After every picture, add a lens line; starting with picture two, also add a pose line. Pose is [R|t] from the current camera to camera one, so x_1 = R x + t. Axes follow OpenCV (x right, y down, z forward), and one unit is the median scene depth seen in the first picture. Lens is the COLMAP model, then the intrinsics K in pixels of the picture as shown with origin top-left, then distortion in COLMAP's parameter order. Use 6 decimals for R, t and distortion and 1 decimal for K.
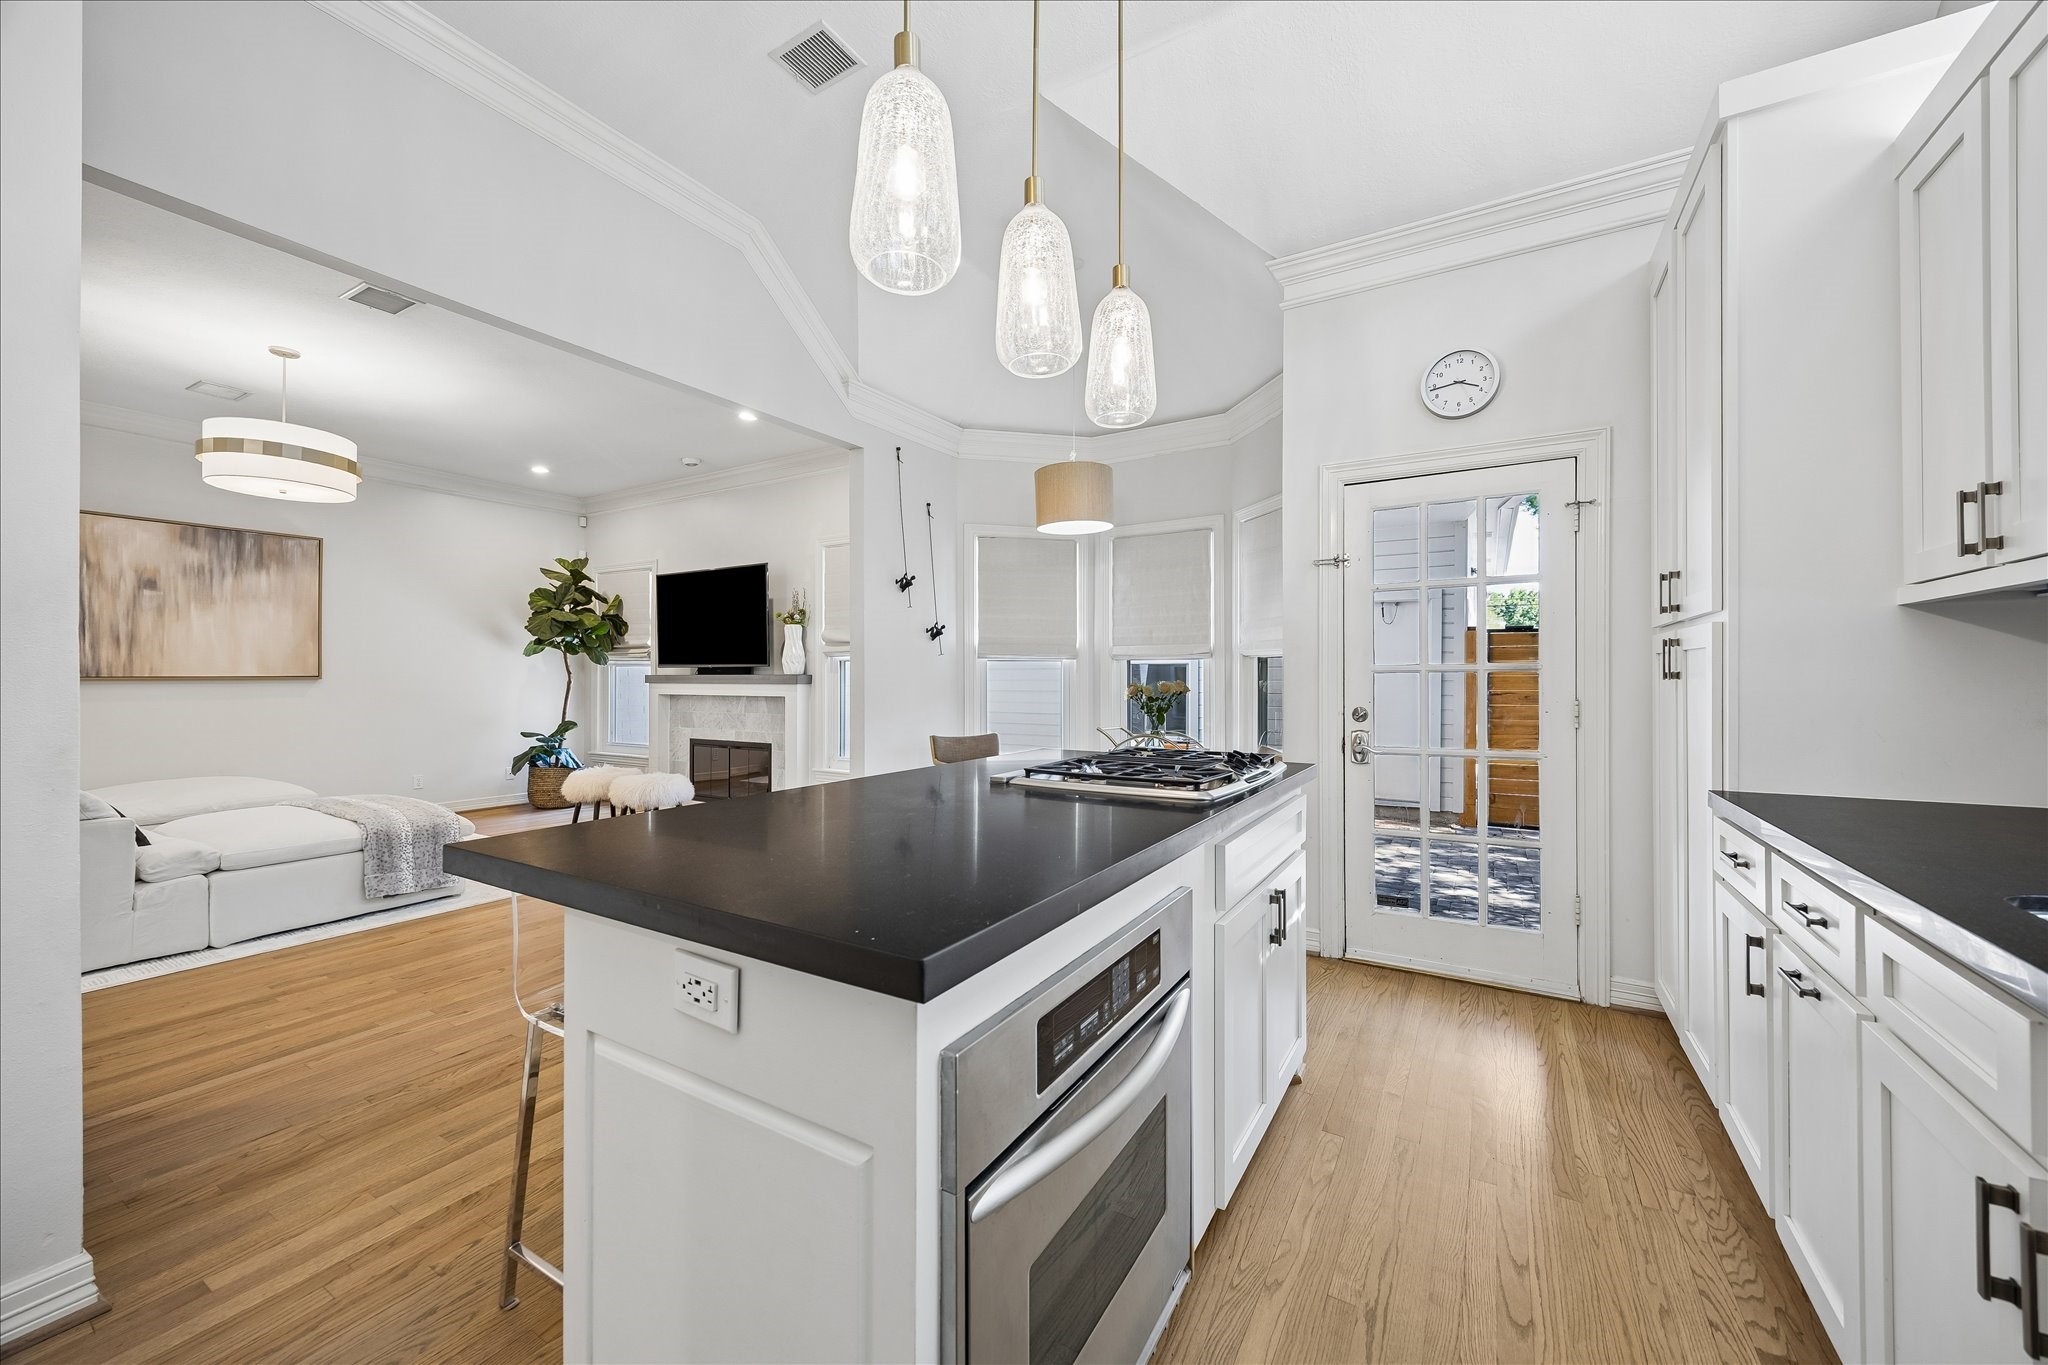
lens RADIAL K [[777.8, 0, 1038.1], [0, 777.8, 668.9], [0, 0, 1]] dist [-0.007944, 0.000070]
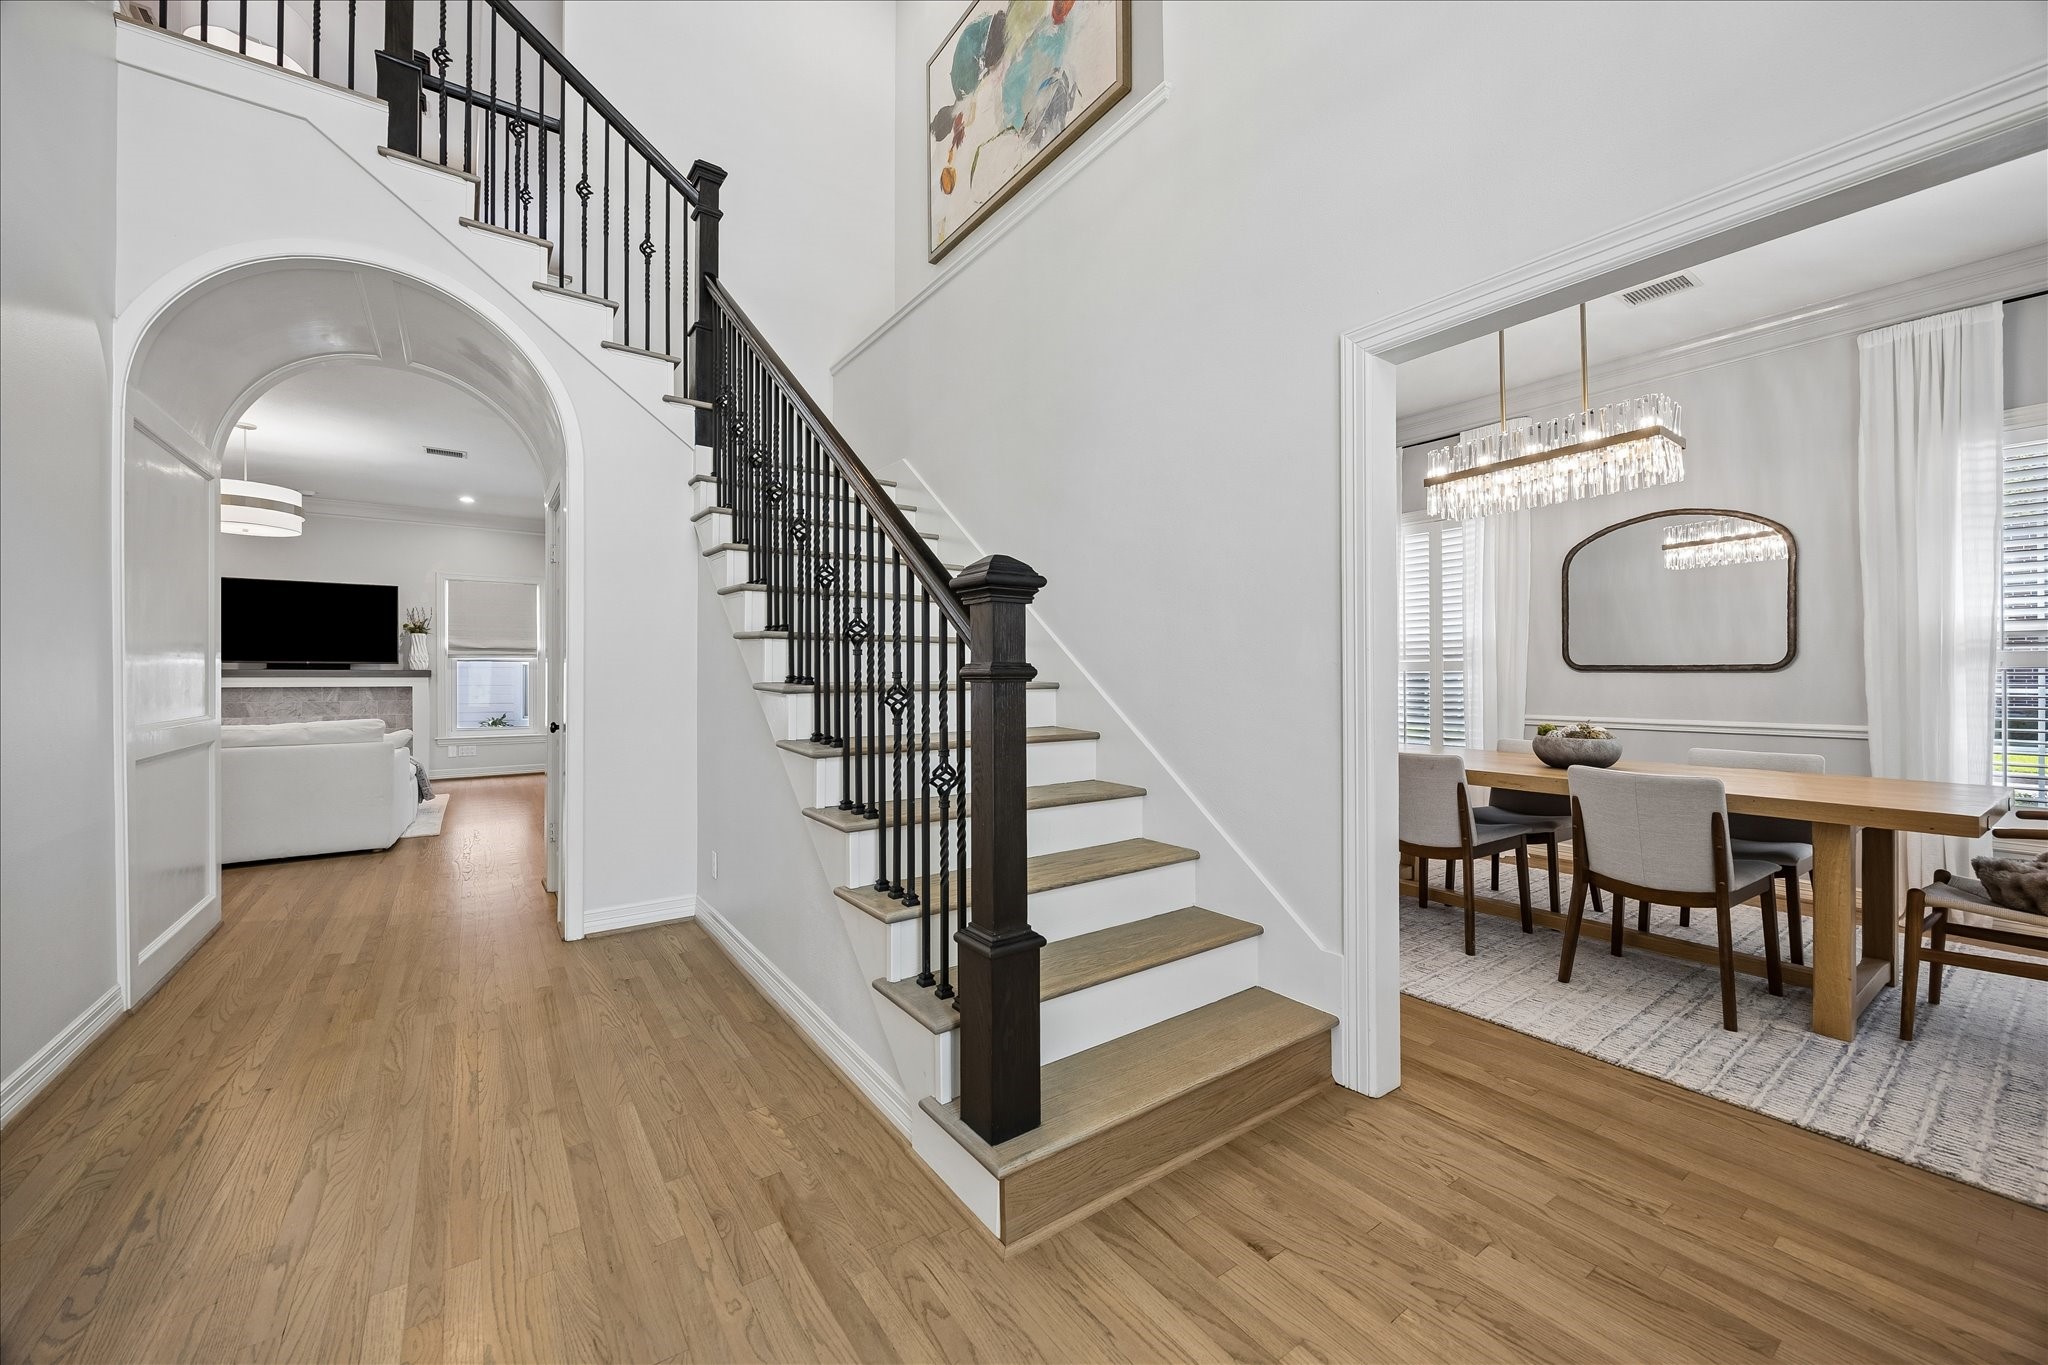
lens RADIAL K [[777.8, 0, 1020.8], [0, 777.8, 678.7], [0, 0, 1]] dist [-0.007944, 0.000070]
pose [[0.407183, 0.005537, 0.913330, -1.112711], [-0.012199, 0.999925, -0.000624, 0.009439], [-0.913265, -0.010888, 0.407220, -0.488691]]
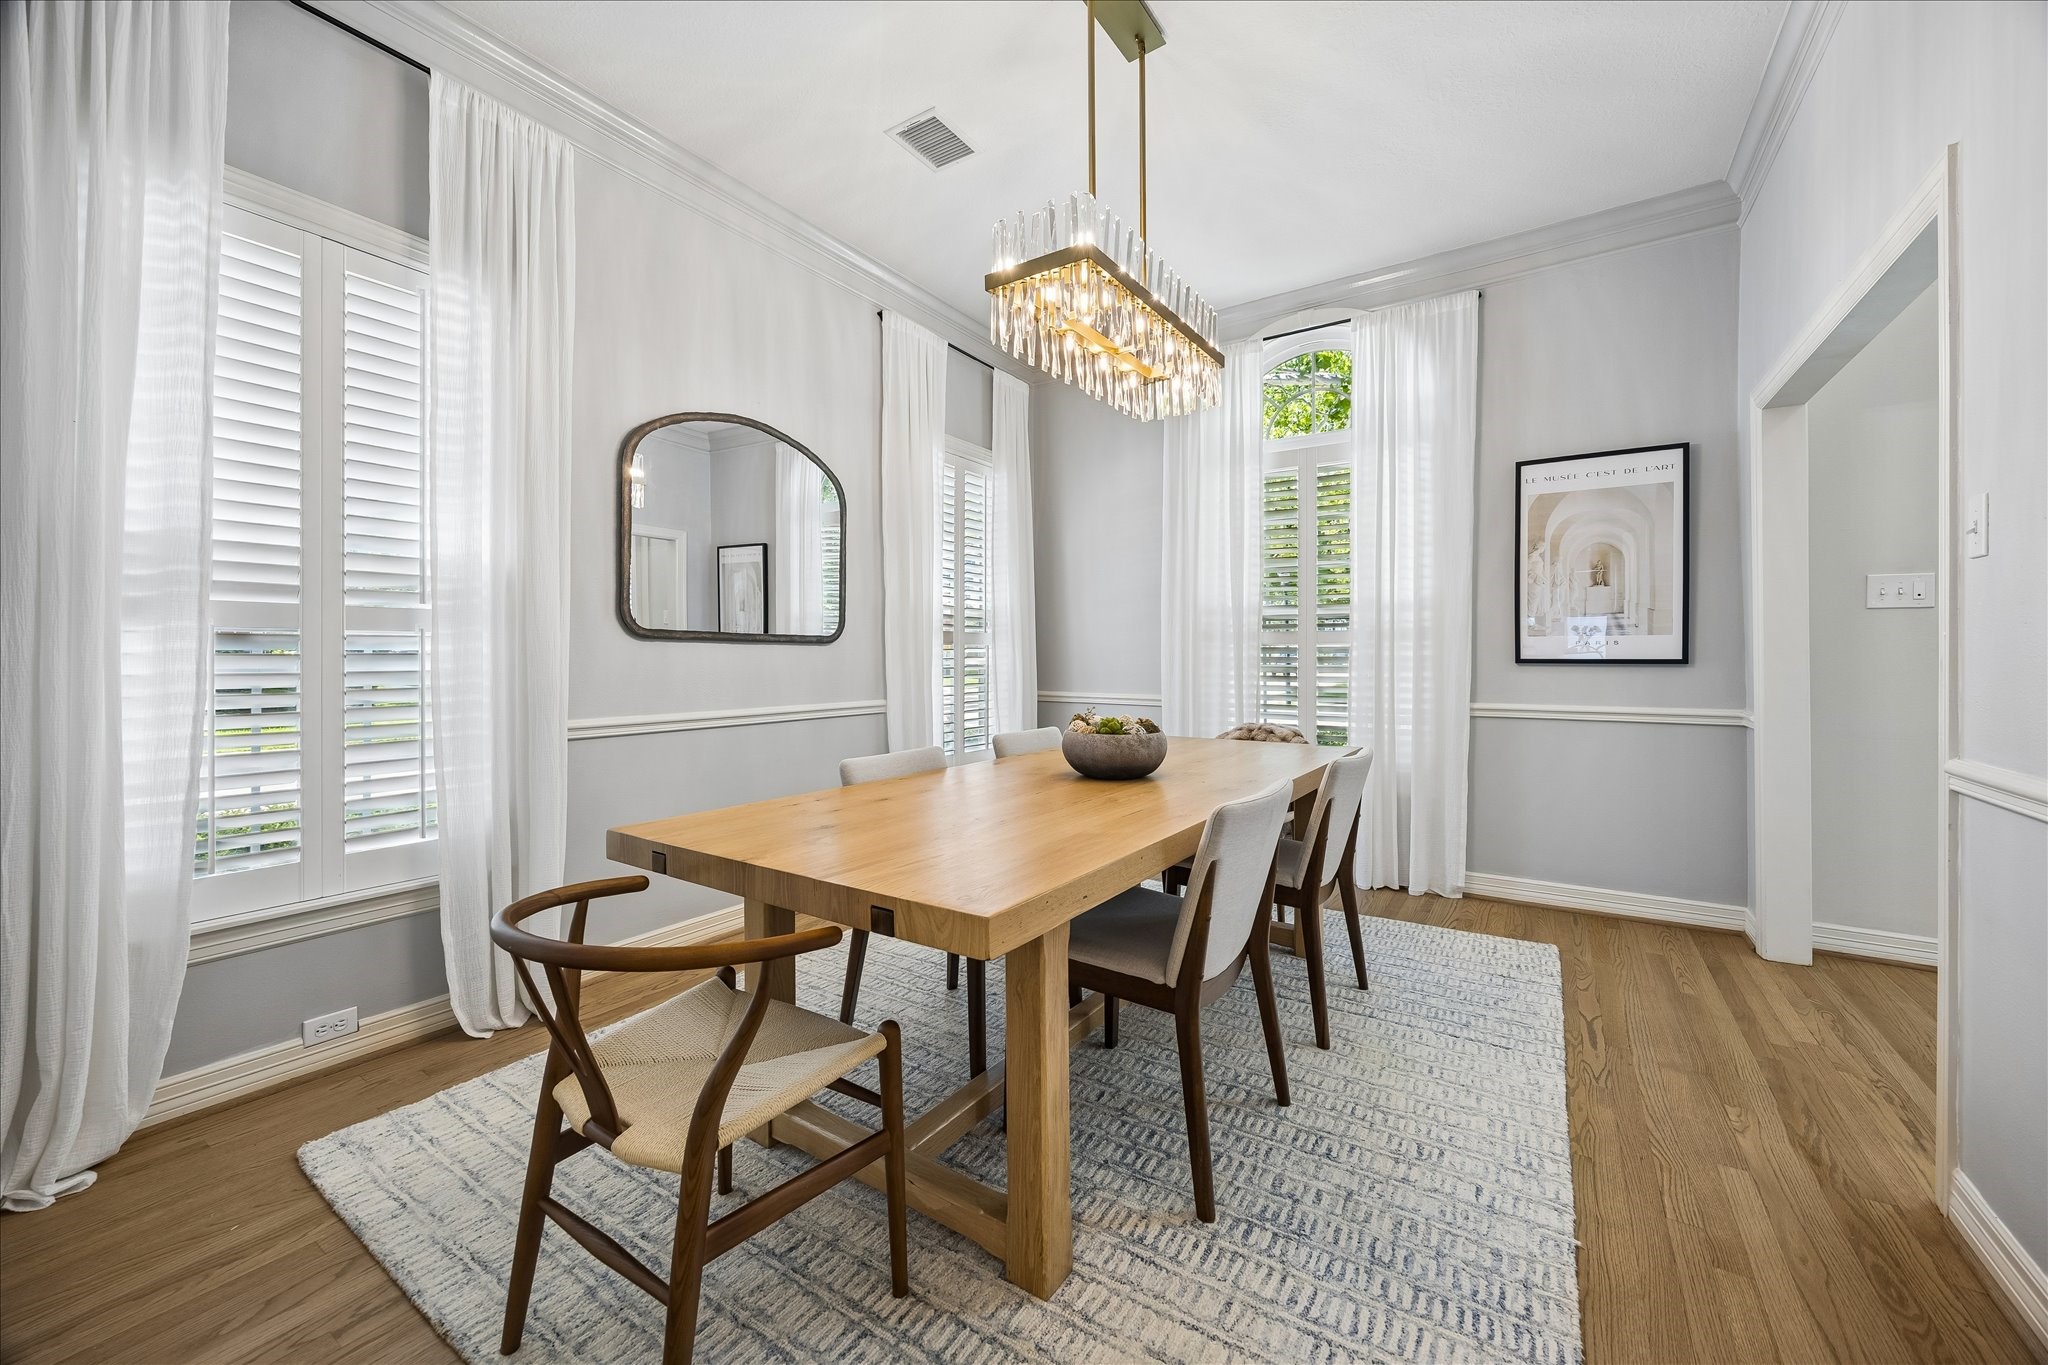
lens RADIAL K [[777.8, 0, 1029.8], [0, 777.8, 664.6], [0, 0, 1]] dist [-0.007944, 0.000070]
pose [[-0.998700, 0.003854, 0.050833, -0.445707], [0.003831, 0.999993, -0.000545, 0.011594], [-0.050834, -0.000350, -0.998707, -0.239273]]
